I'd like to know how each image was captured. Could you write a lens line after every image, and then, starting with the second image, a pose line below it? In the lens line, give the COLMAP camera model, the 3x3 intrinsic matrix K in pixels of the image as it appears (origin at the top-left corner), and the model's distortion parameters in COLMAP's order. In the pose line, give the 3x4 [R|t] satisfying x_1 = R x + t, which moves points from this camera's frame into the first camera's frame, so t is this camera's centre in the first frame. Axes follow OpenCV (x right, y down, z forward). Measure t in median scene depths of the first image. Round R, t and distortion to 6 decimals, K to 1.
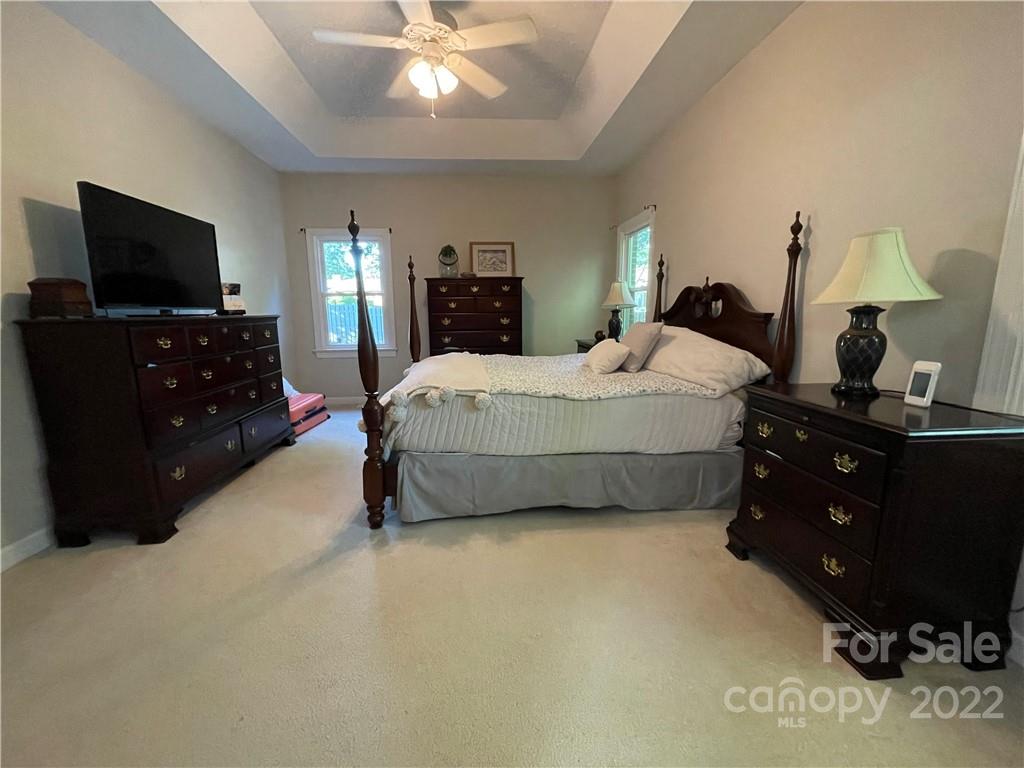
lens RADIAL K [[412.0, 0, 513.3], [0, 412.0, 382.8], [0, 0, 1]] dist [0.000089, 0.000045]
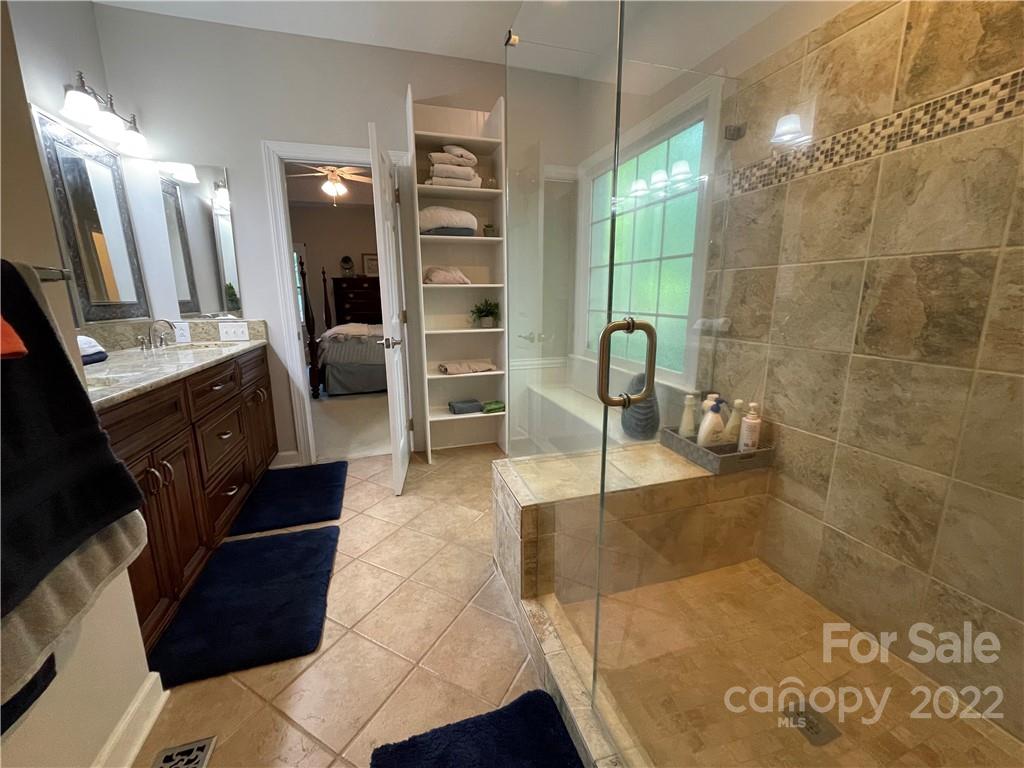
lens RADIAL K [[412.0, 0, 509.6], [0, 412.0, 380.6], [0, 0, 1]] dist [0.000089, 0.000045]
pose [[0.979145, -0.036651, 0.199830, 0.237865], [0.031915, 0.999129, 0.026867, 0.226723], [-0.200641, -0.019929, 0.979462, -1.335732]]
